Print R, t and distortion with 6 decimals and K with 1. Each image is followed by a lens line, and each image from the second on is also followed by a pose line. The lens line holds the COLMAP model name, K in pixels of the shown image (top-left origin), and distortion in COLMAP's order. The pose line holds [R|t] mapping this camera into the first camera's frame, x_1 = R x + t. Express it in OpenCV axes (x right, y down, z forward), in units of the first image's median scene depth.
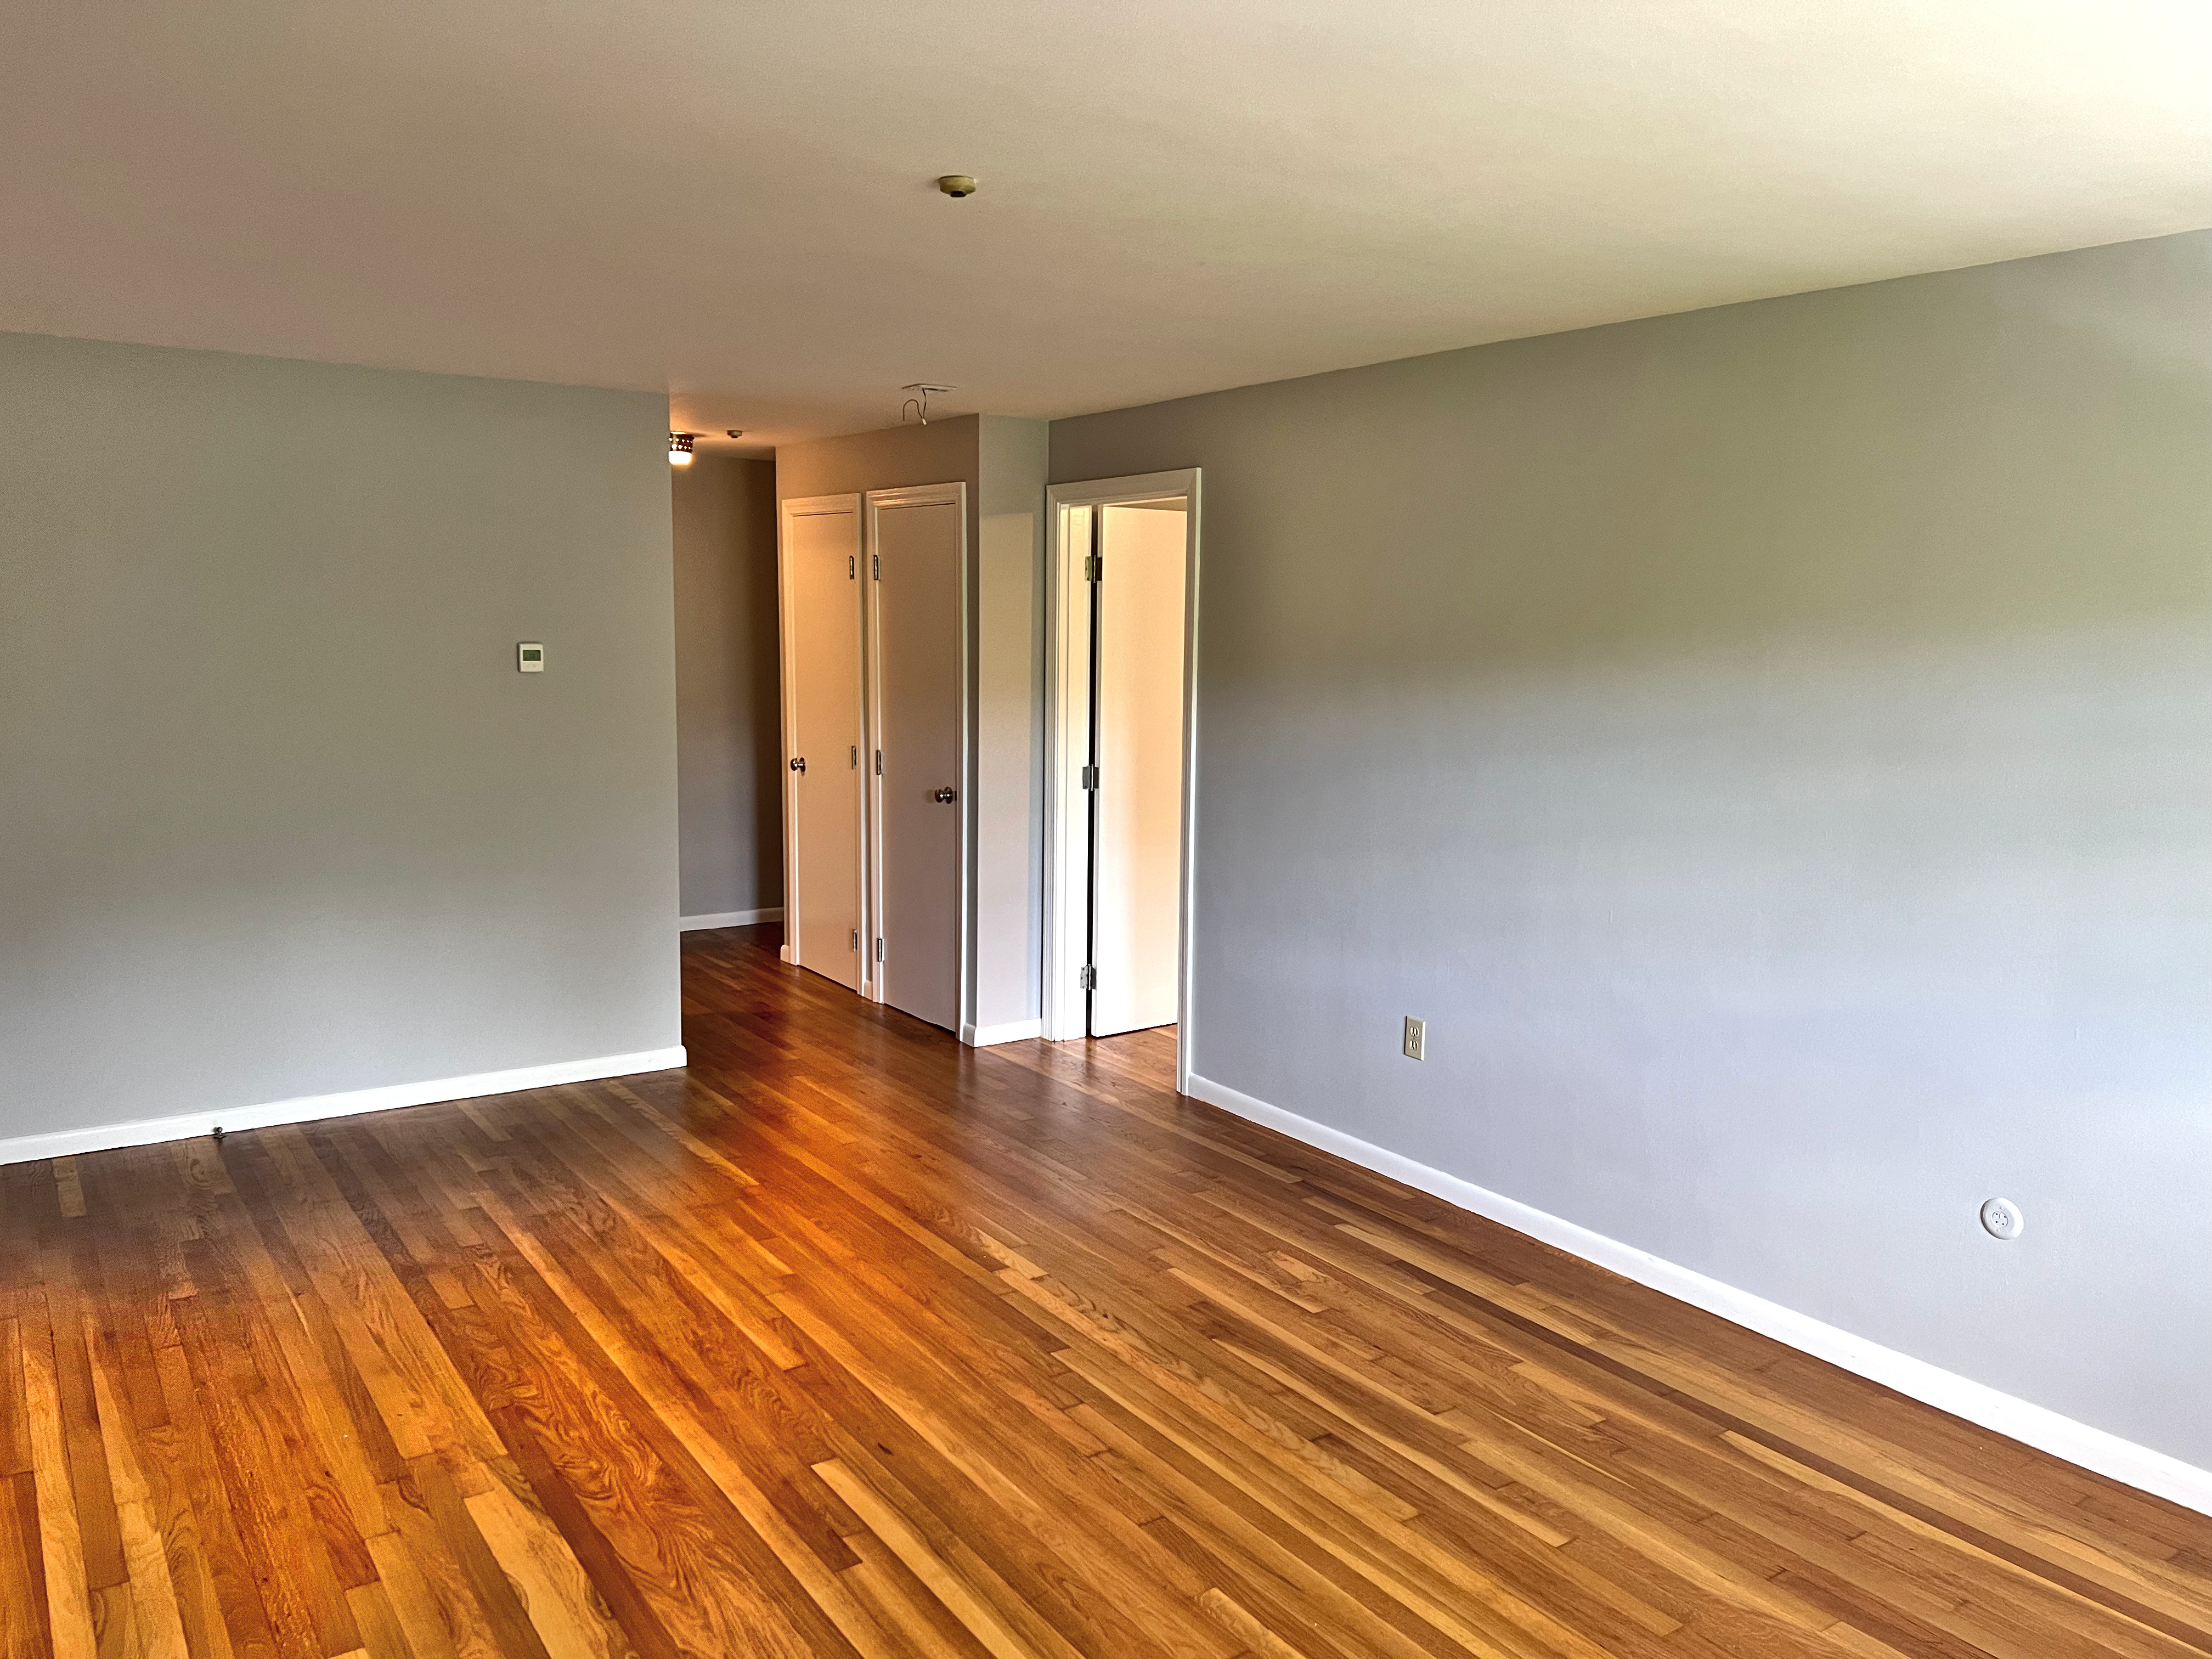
lens RADIAL K [[1683.4, 0, 1106.0], [0, 1683.4, 829.5], [0, 0, 1]] dist [0.131323, -0.119399]
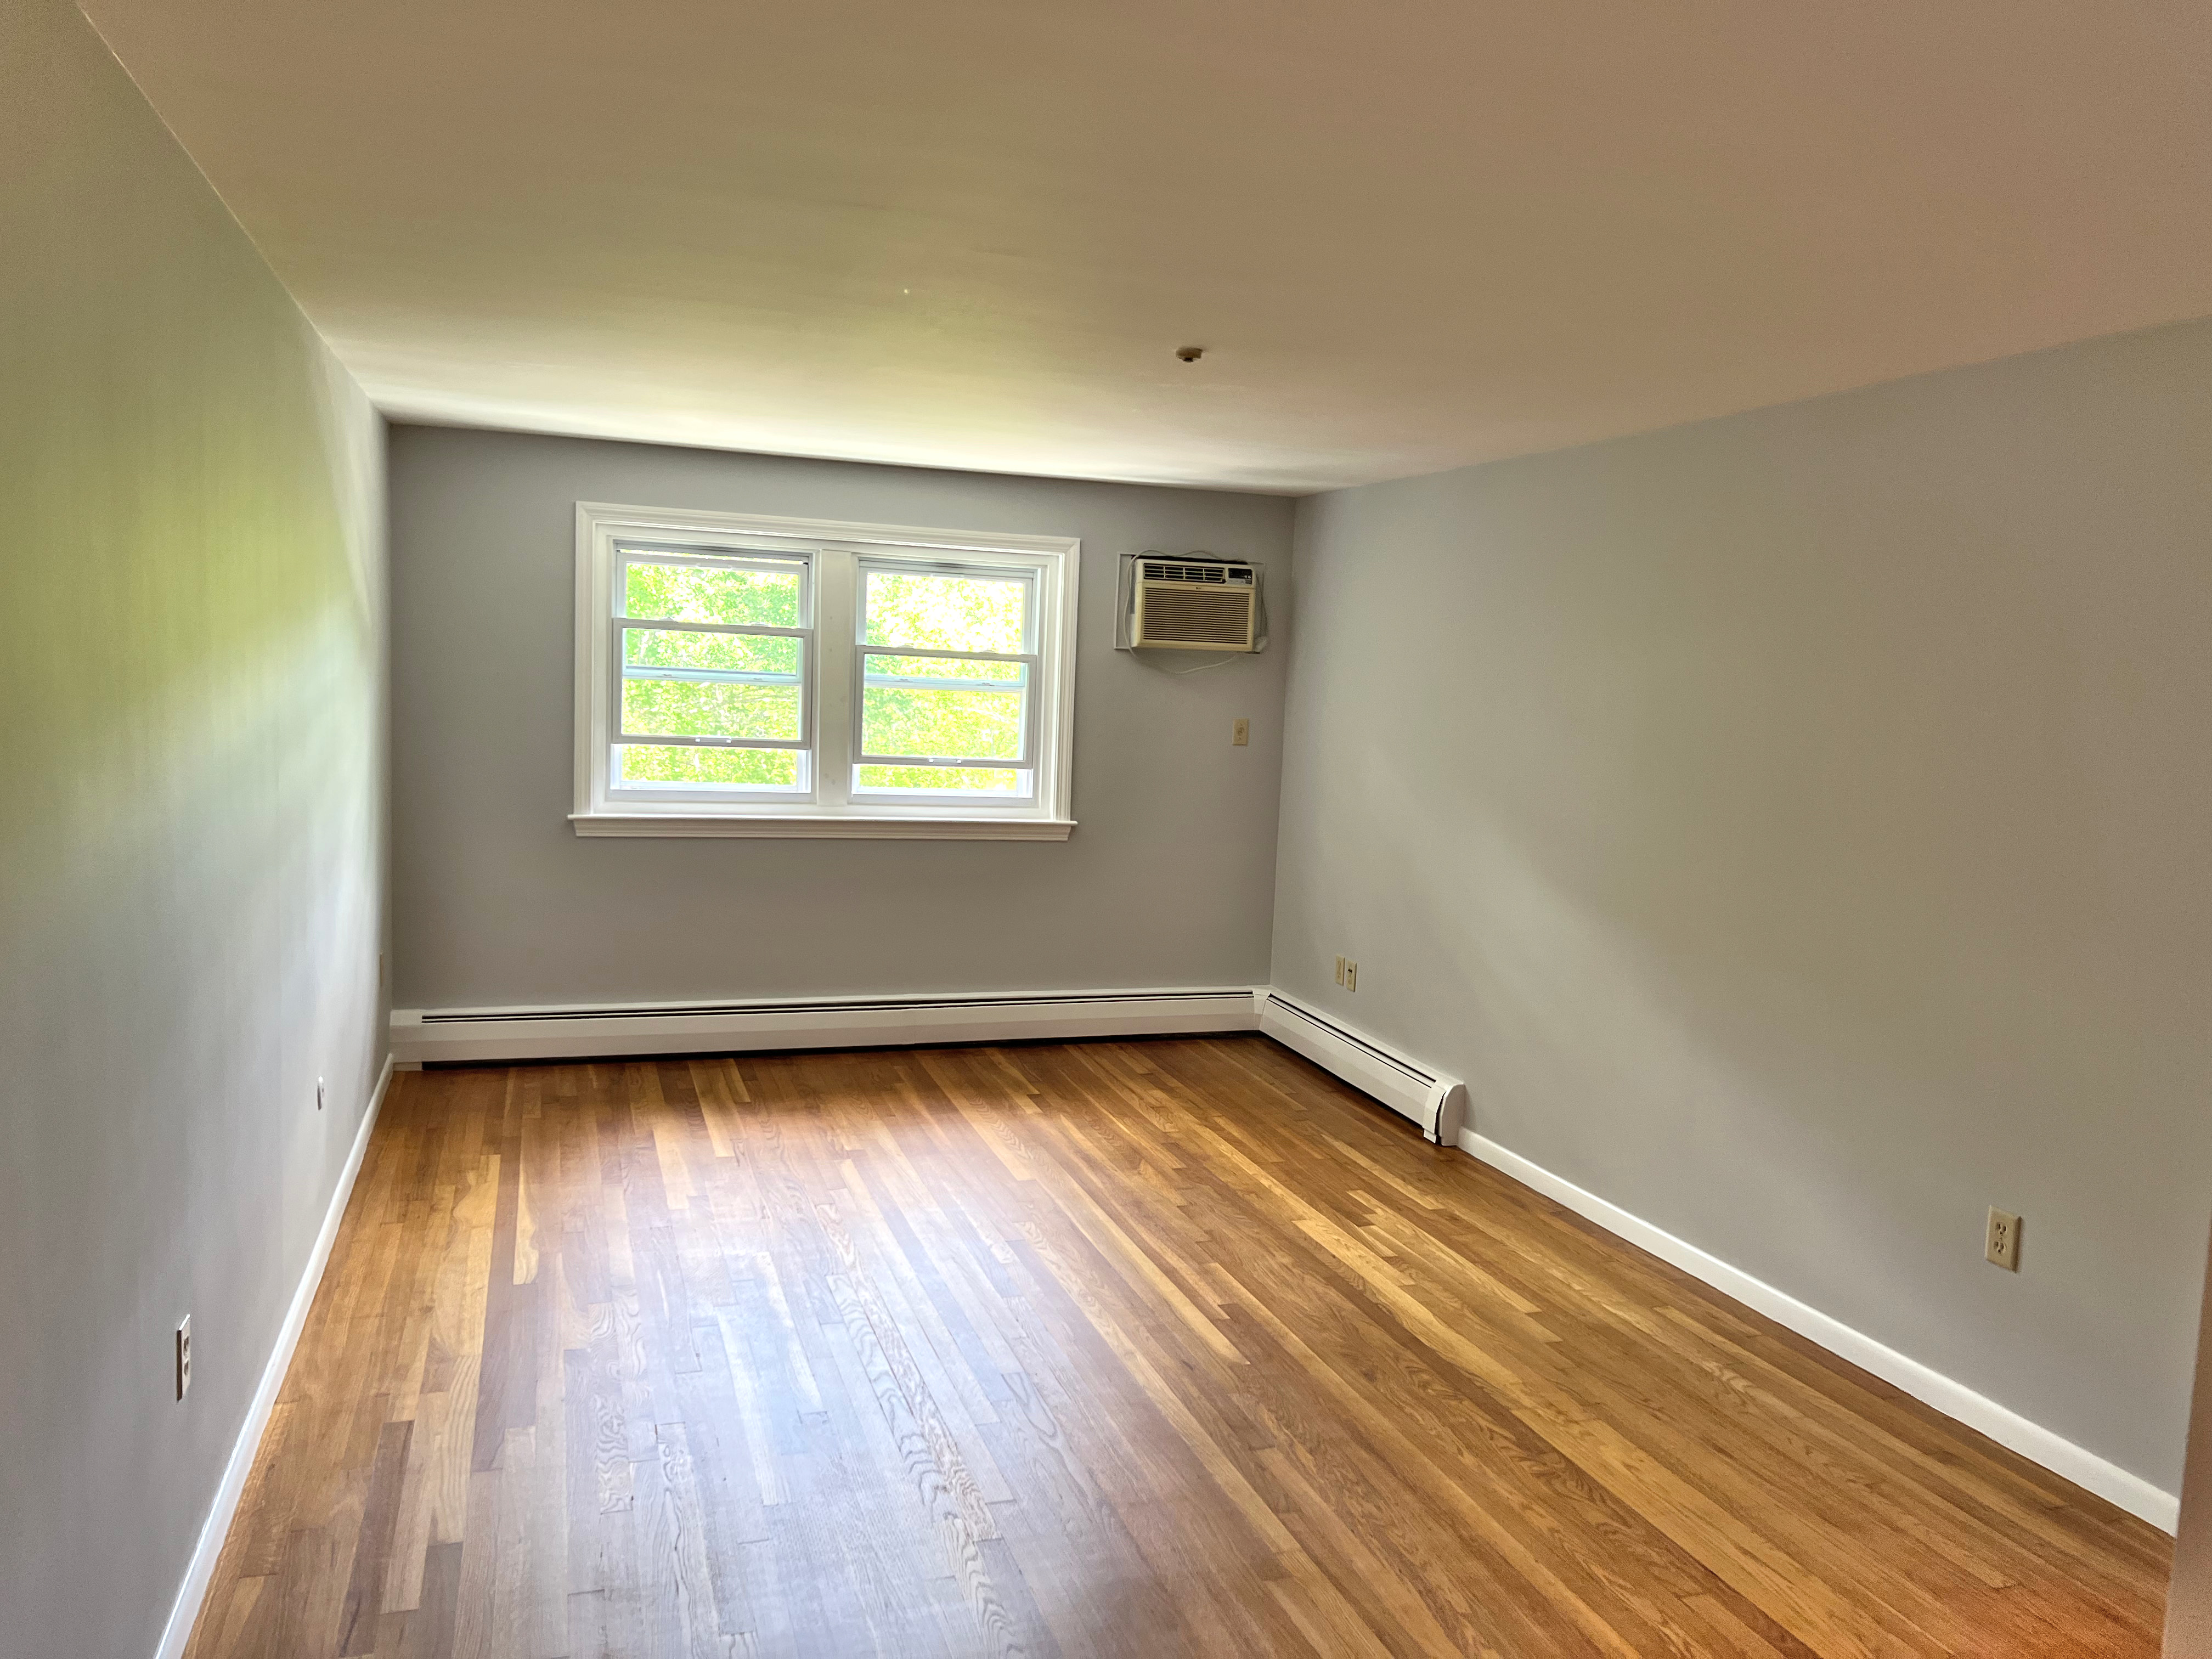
lens RADIAL K [[1690.8, 0, 1108.0], [0, 1690.8, 880.1], [0, 0, 1]] dist [0.088765, -0.003650]
pose [[-0.961241, -0.087616, 0.261419, -0.305626], [-0.017819, 0.965923, 0.258214, -0.228190], [-0.275135, 0.243548, -0.930046, 1.752297]]
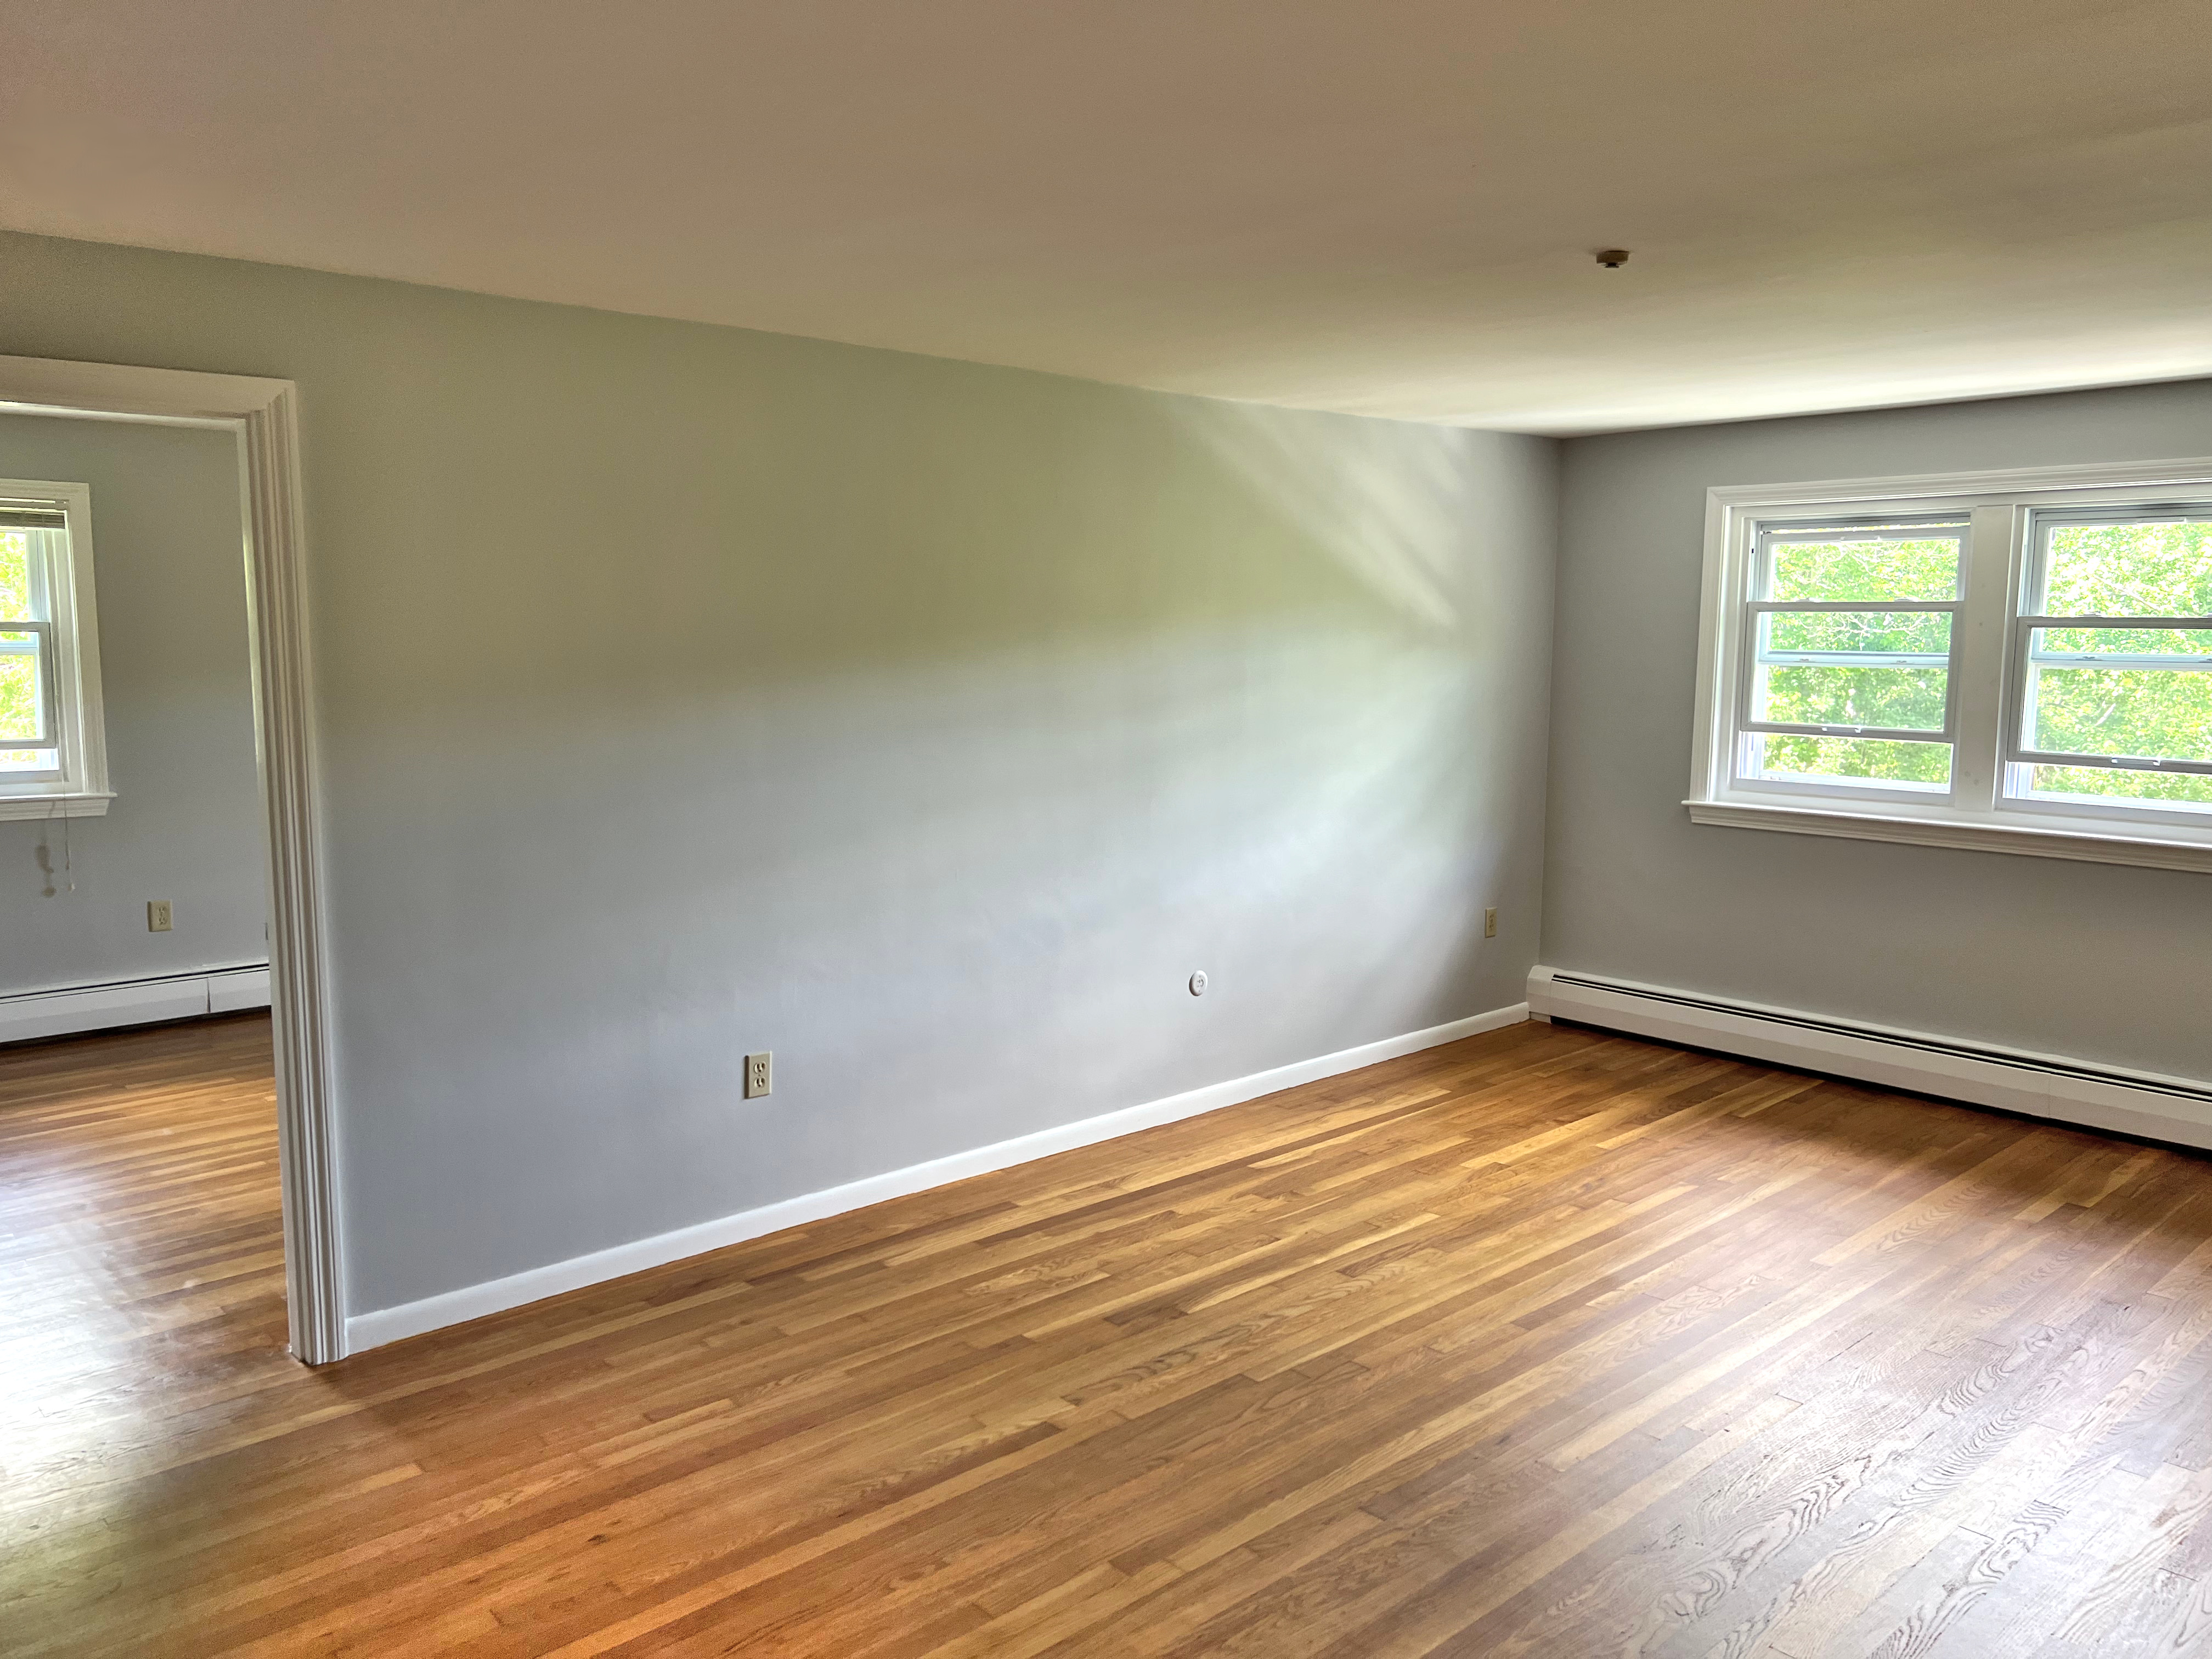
lens RADIAL K [[1683.4, 0, 1106.0], [0, 1683.4, 829.5], [0, 0, 1]] dist [0.131323, -0.119399]
pose [[-0.146717, -0.134752, 0.979957, -0.898928], [0.124886, 0.980227, 0.153487, -0.153505], [-0.981263, 0.144902, -0.126987, 1.130659]]
